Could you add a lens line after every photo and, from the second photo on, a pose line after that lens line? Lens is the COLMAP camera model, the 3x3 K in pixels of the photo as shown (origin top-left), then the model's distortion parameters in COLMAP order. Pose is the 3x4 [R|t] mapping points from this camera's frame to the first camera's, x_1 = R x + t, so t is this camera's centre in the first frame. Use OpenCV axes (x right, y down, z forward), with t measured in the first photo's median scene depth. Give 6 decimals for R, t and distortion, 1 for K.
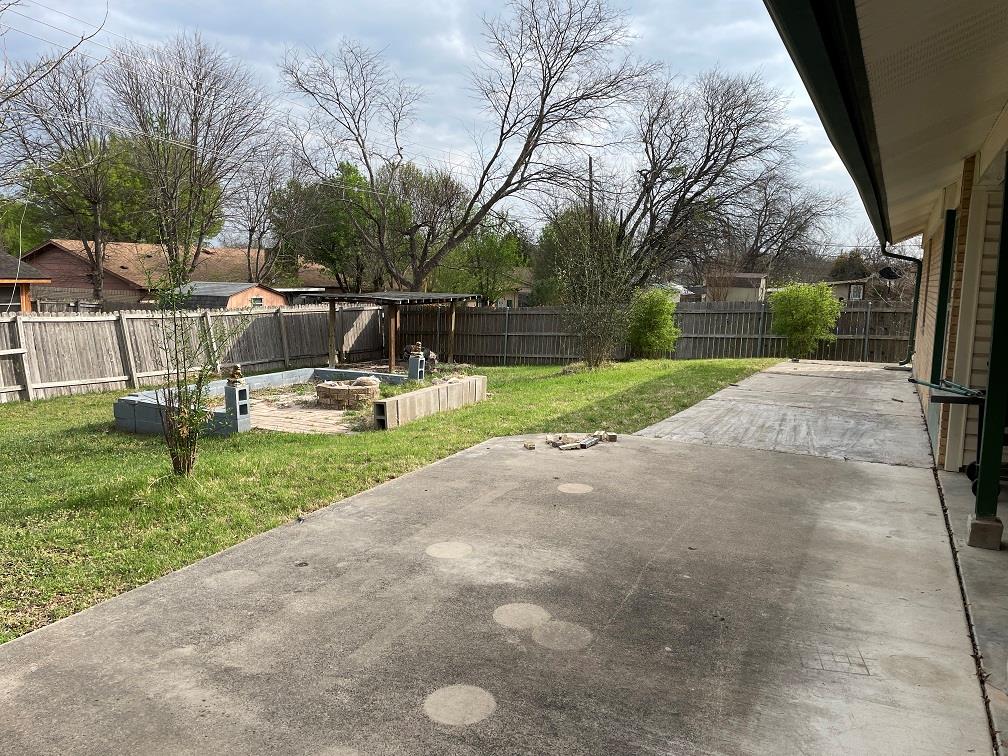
lens RADIAL K [[764.7, 0, 502.1], [0, 764.7, 371.6], [0, 0, 1]] dist [0.080643, -0.099084]
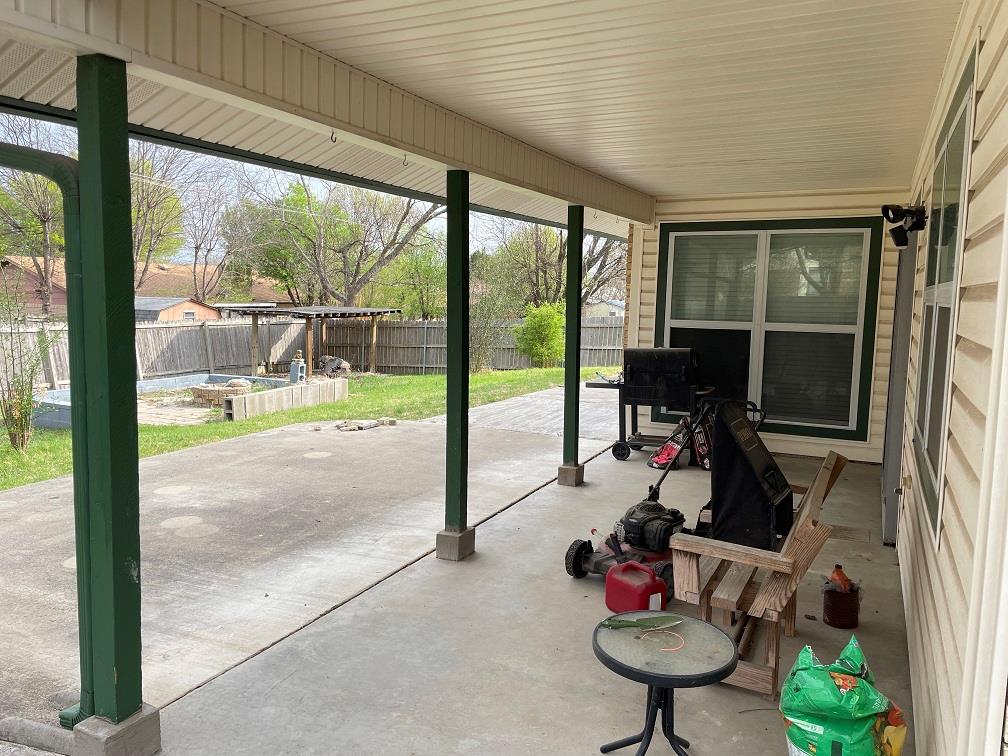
lens RADIAL K [[764.7, 0, 513.1], [0, 764.7, 373.5], [0, 0, 1]] dist [0.080643, -0.099084]
pose [[0.999436, -0.001559, 0.033556, 0.166033], [0.002172, 0.999831, -0.018228, 0.016960], [-0.033522, 0.018291, 0.999271, -0.137151]]
